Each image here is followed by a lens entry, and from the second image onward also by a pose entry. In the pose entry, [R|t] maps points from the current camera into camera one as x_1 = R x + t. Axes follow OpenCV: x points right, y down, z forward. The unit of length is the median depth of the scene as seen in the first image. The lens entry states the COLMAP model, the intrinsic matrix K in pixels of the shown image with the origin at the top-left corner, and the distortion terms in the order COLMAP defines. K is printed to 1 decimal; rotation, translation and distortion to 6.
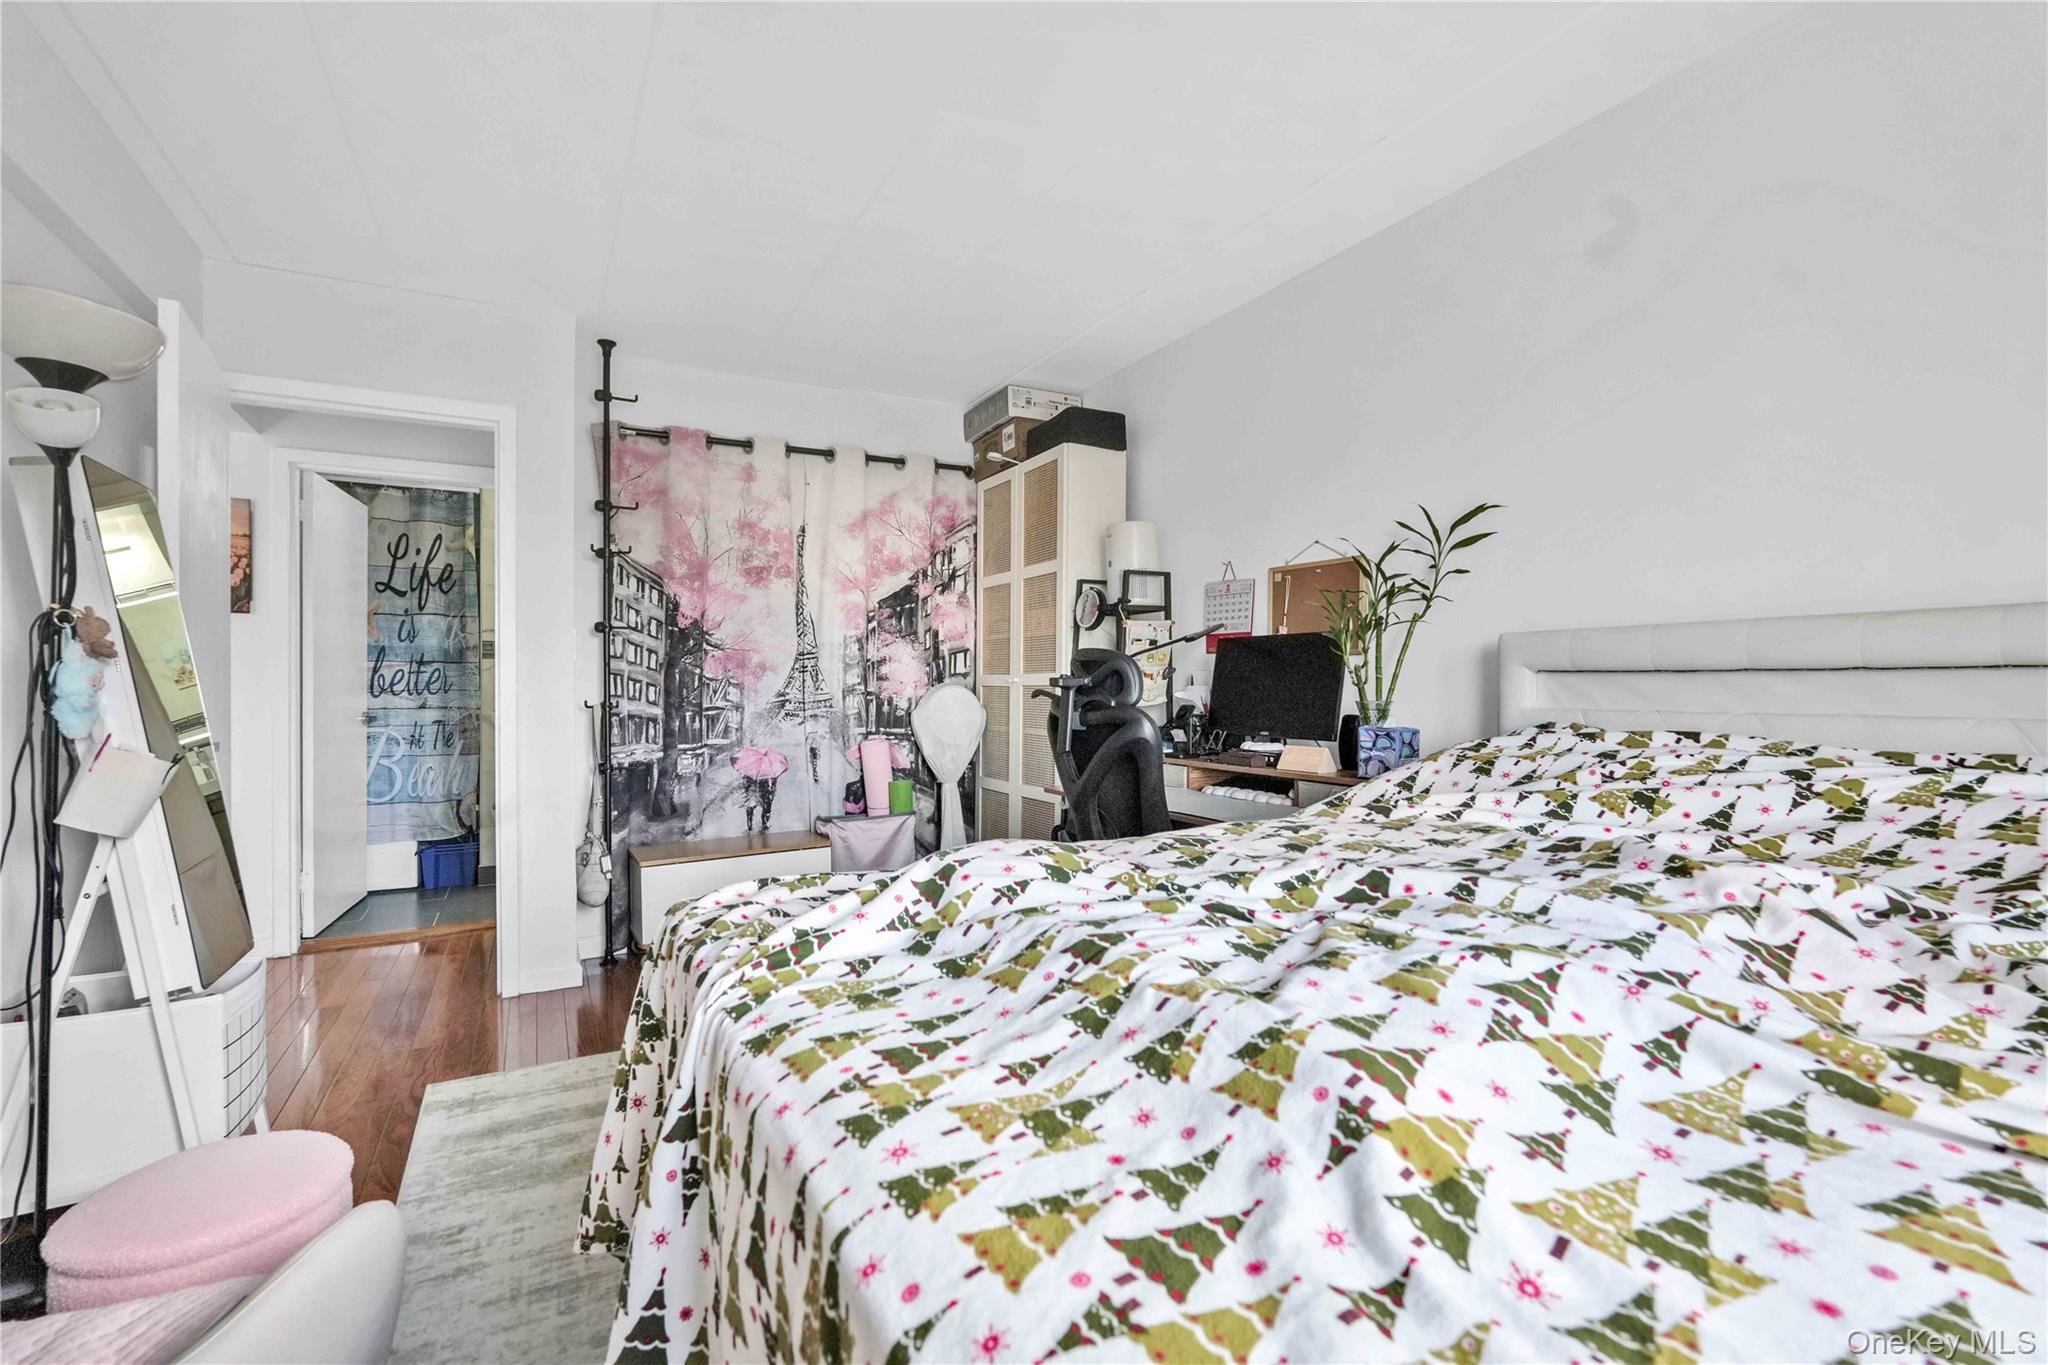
lens RADIAL K [[912.7, 0, 1021.9], [0, 912.7, 679.9], [0, 0, 1]] dist [-0.010088, 0.006634]
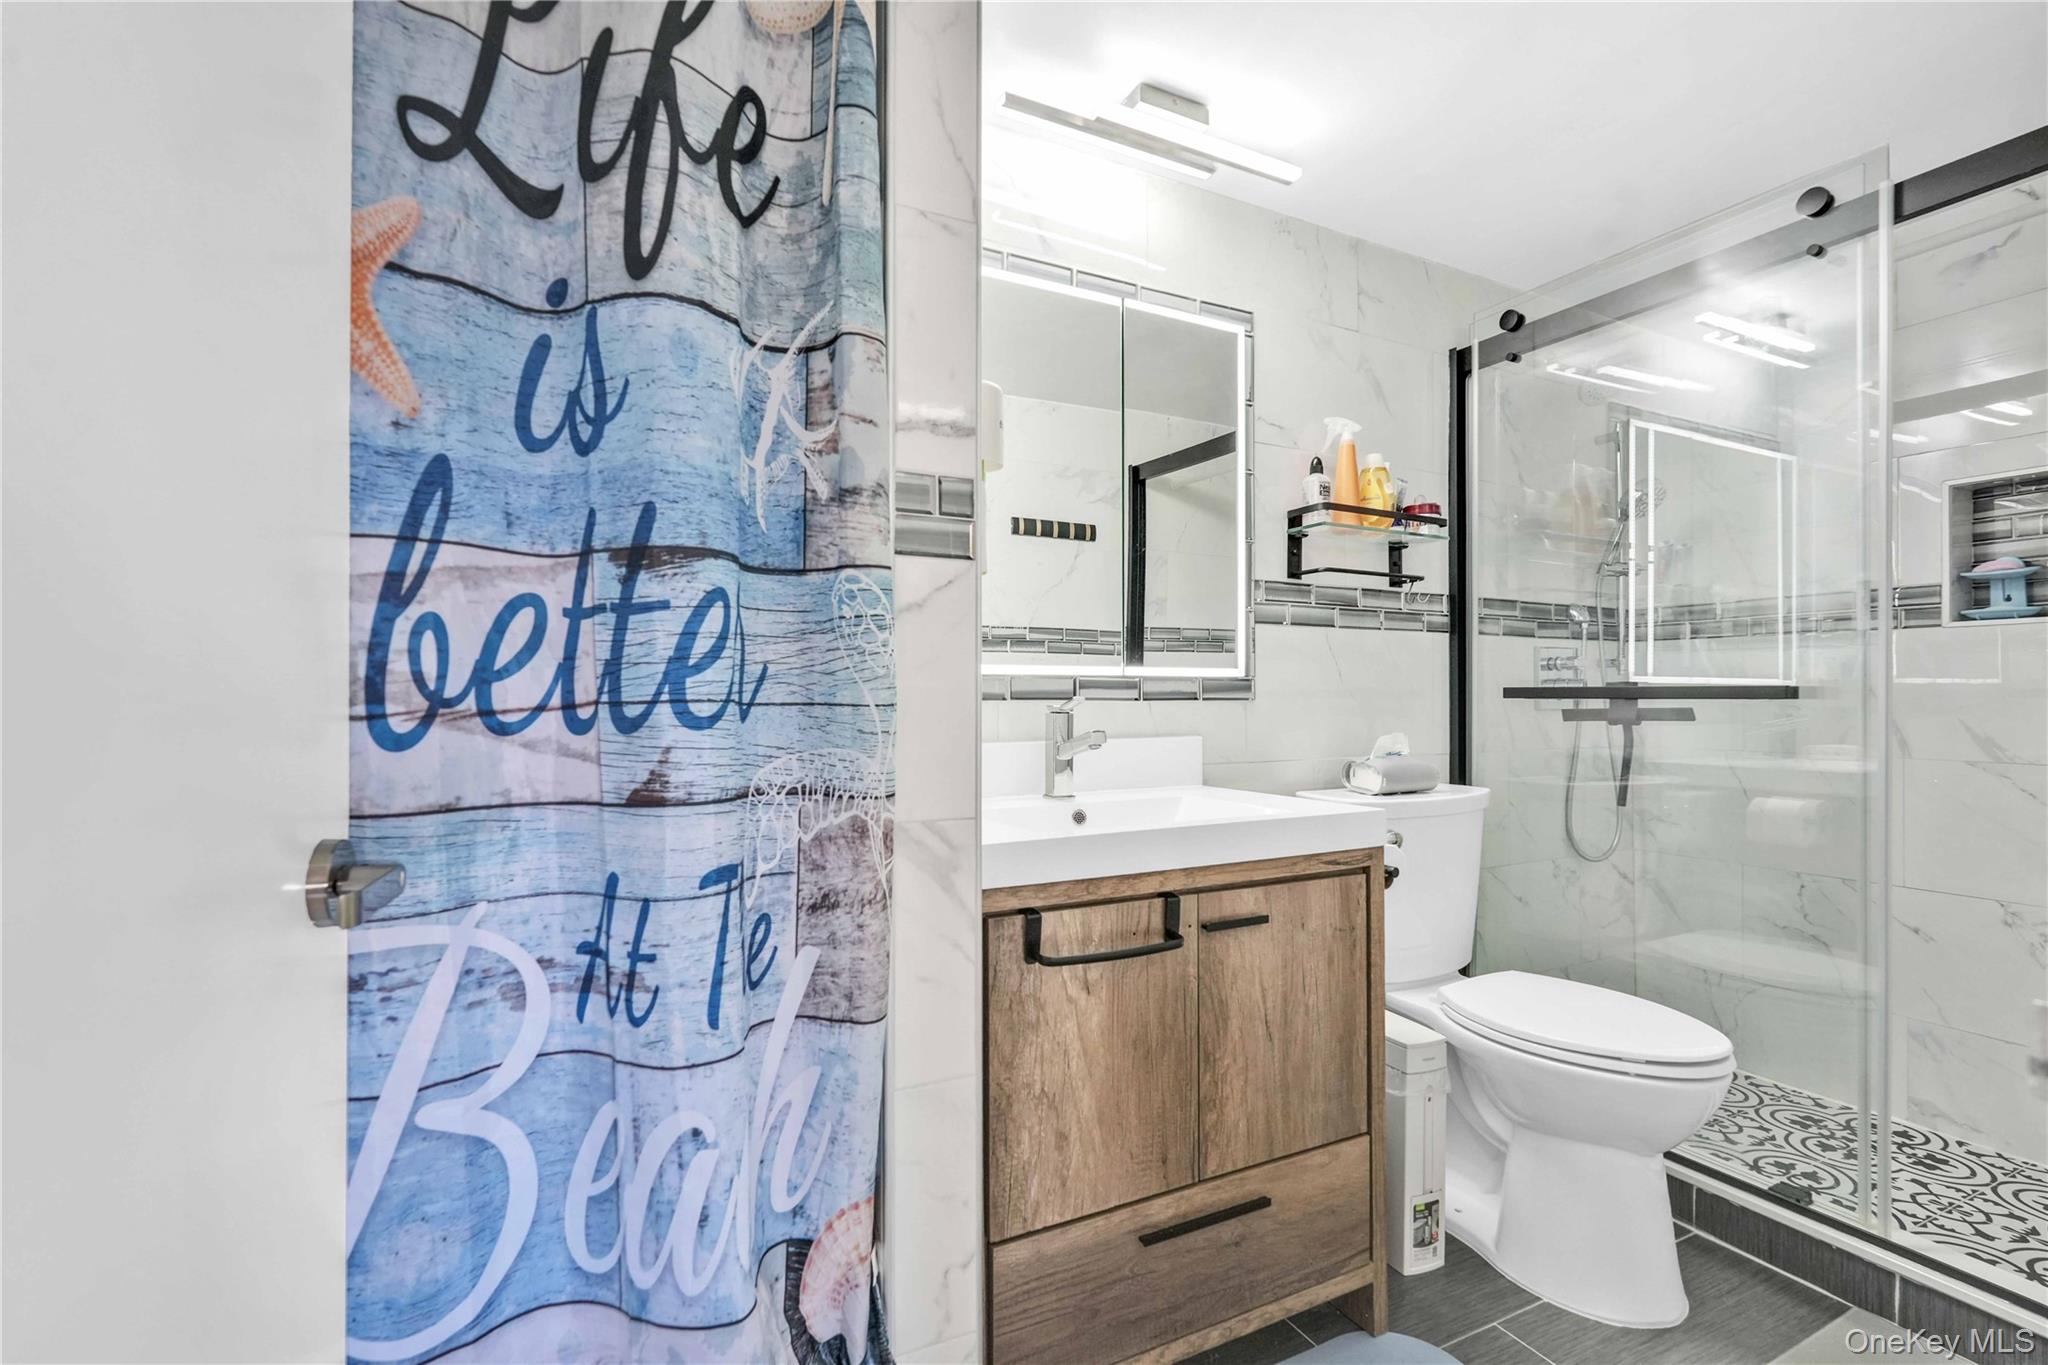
lens RADIAL K [[912.7, 0, 1014.9], [0, 912.7, 693.3], [0, 0, 1]] dist [-0.010088, 0.006634]
pose [[0.999390, 0.000083, -0.034916, -0.576750], [-0.000144, 0.999999, -0.001726, 0.009074], [0.034916, 0.001730, 0.999389, 0.816520]]
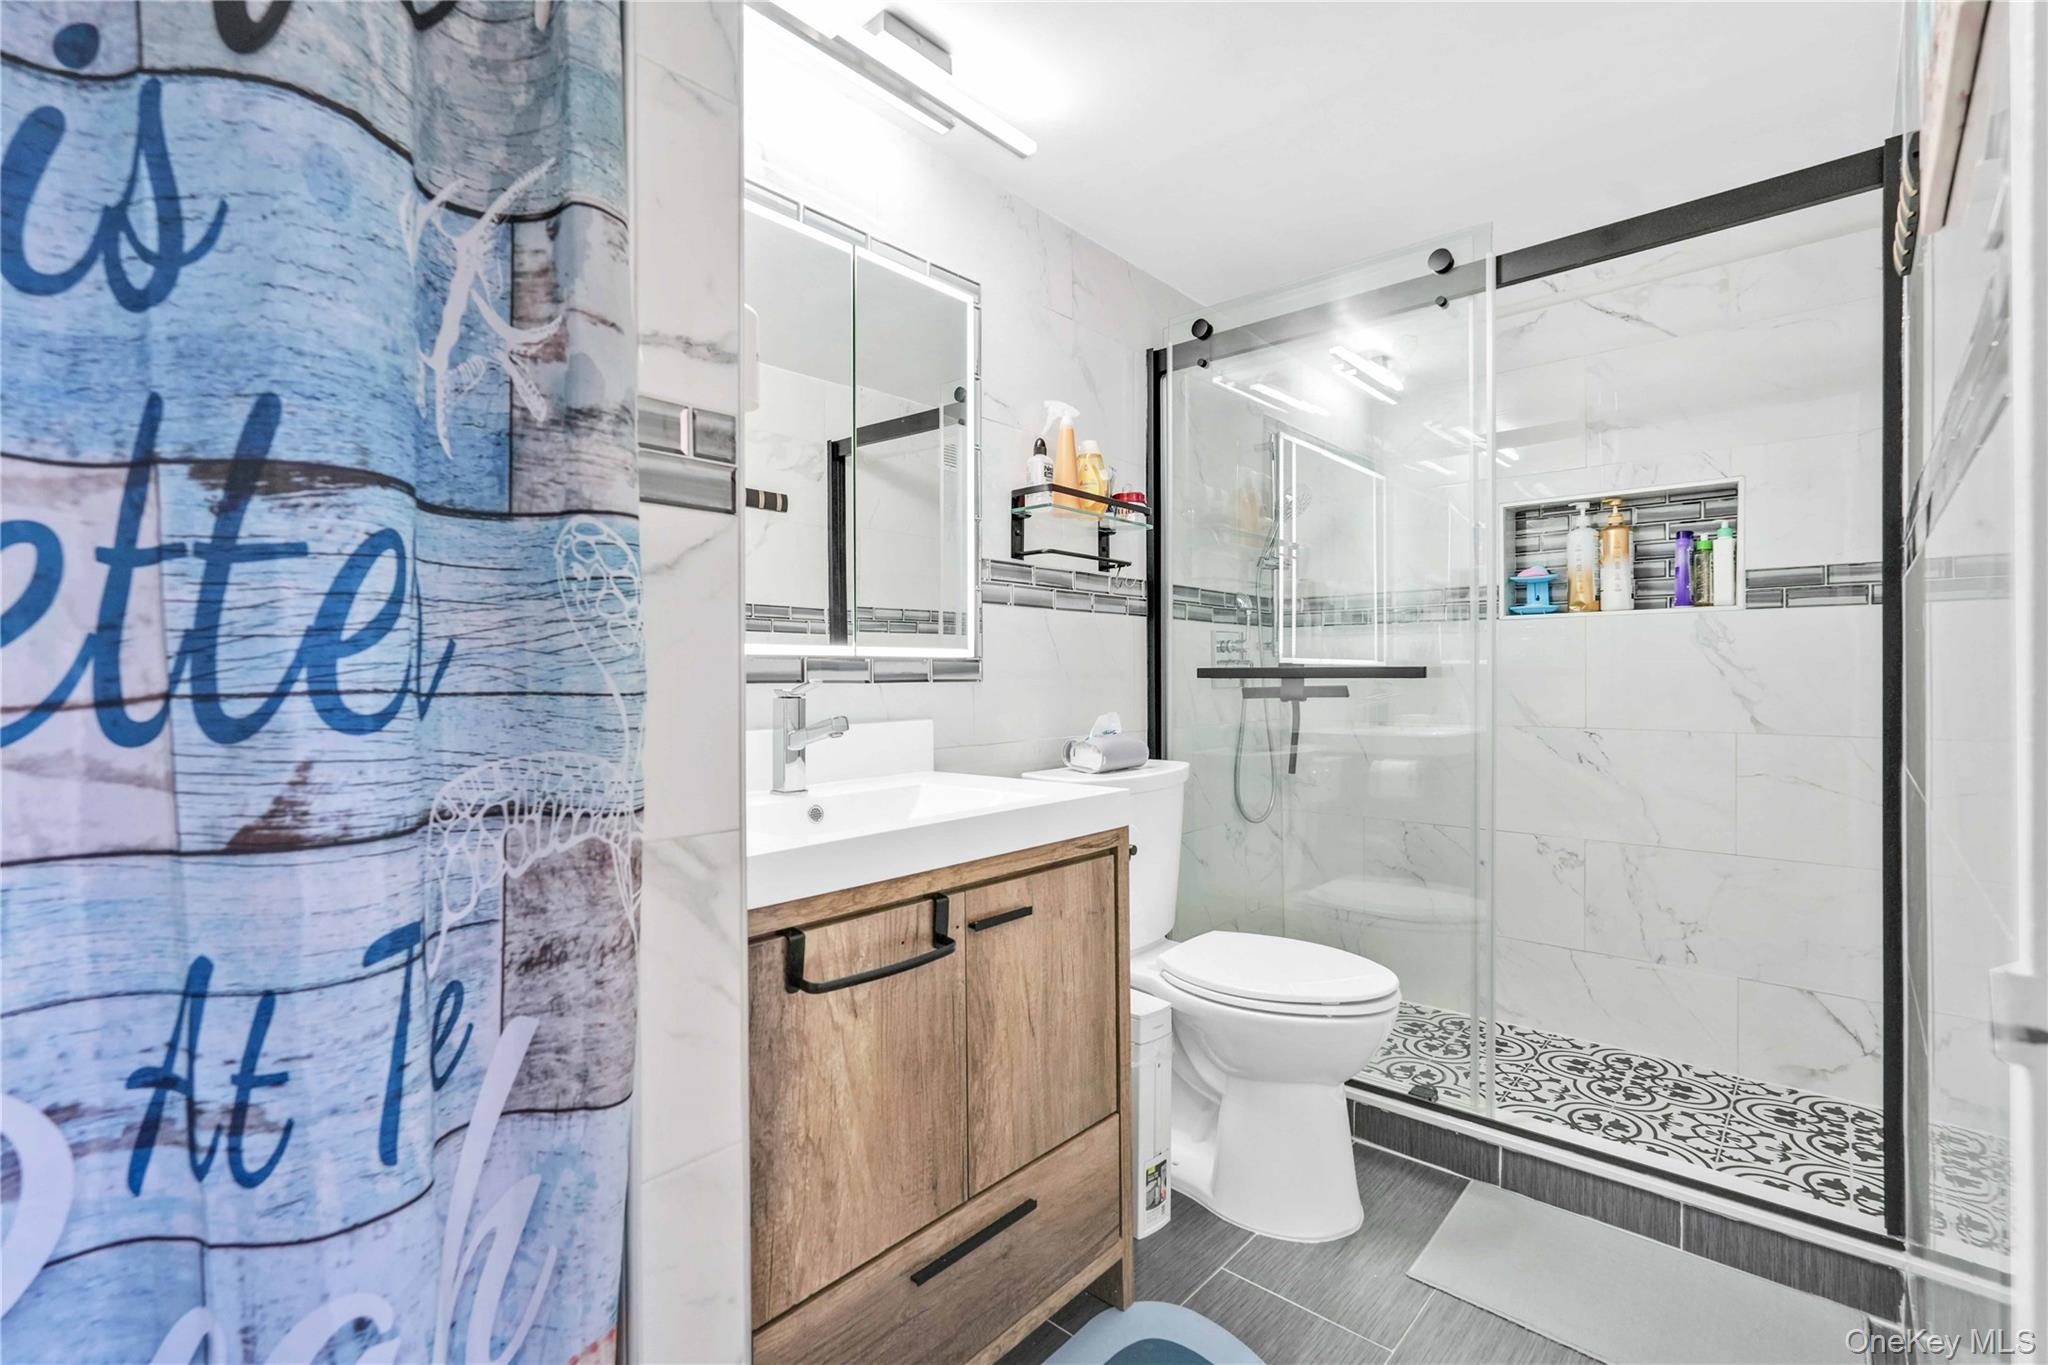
lens RADIAL K [[912.7, 0, 1026.0], [0, 912.7, 676.1], [0, 0, 1]] dist [-0.010088, 0.006634]
pose [[0.941685, -0.004377, 0.336467, -0.602168], [0.003904, 0.999990, 0.002083, 0.008211], [-0.336473, -0.000648, 0.941693, 0.848149]]
